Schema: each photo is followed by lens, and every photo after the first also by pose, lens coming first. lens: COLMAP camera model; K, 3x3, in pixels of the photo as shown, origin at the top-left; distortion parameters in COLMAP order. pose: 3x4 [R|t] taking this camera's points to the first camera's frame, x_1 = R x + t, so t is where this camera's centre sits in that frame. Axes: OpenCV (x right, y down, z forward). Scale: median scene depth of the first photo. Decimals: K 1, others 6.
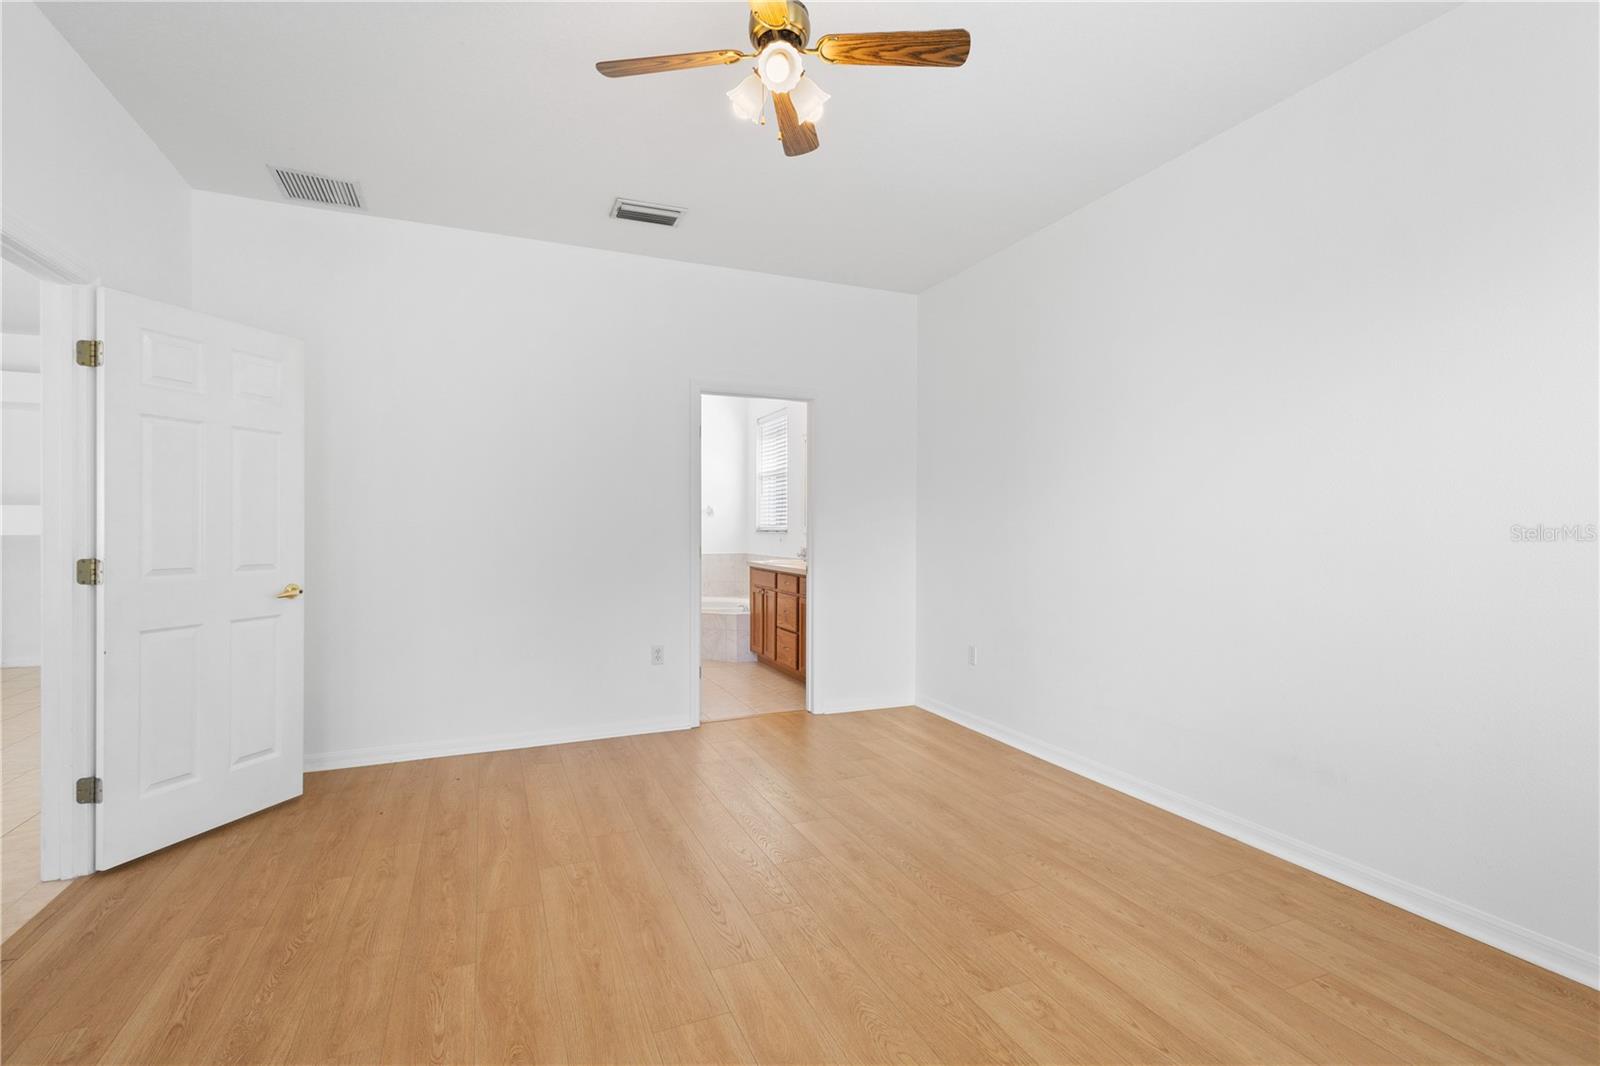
lens RADIAL K [[734.6, 0, 800.0], [0, 734.6, 533.0], [0, 0, 1]] dist [0.006443, 0.000057]
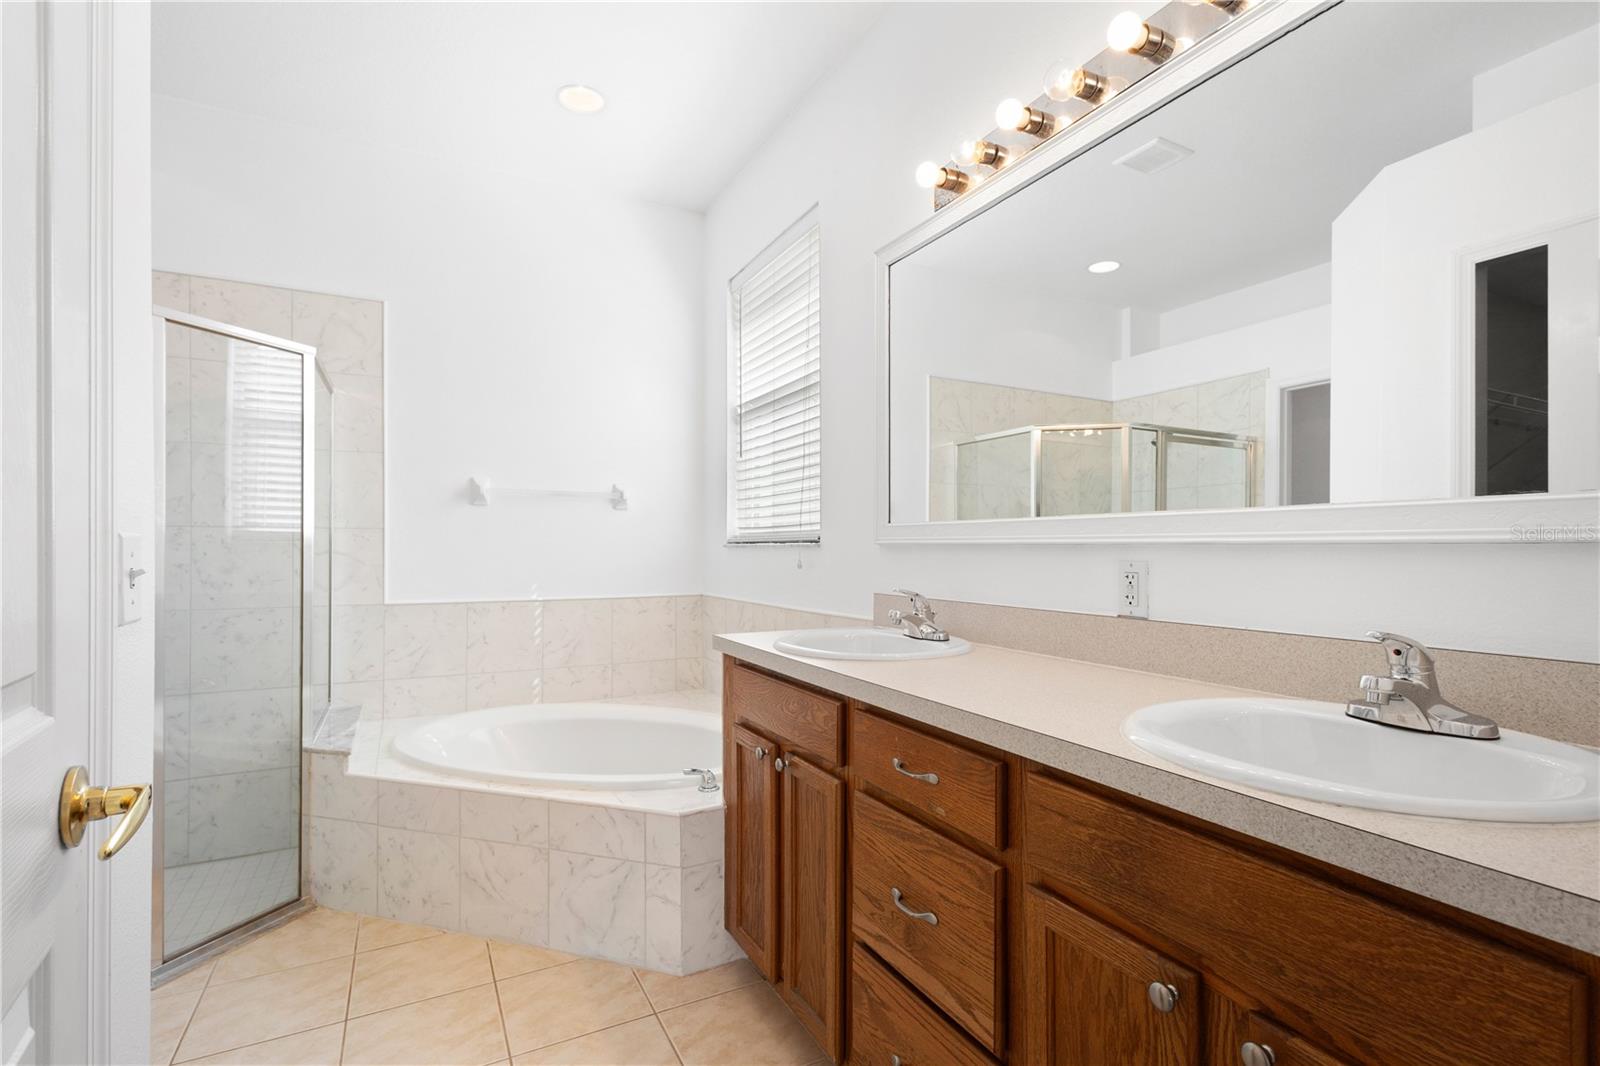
lens RADIAL K [[734.6, 0, 800.0], [0, 734.6, 533.0], [0, 0, 1]] dist [0.006443, 0.000057]
pose [[0.997035, 0.000469, 0.076948, -0.060040], [0.001378, 0.999712, -0.023954, 0.002093], [-0.076937, 0.023989, 0.996747, 0.689173]]
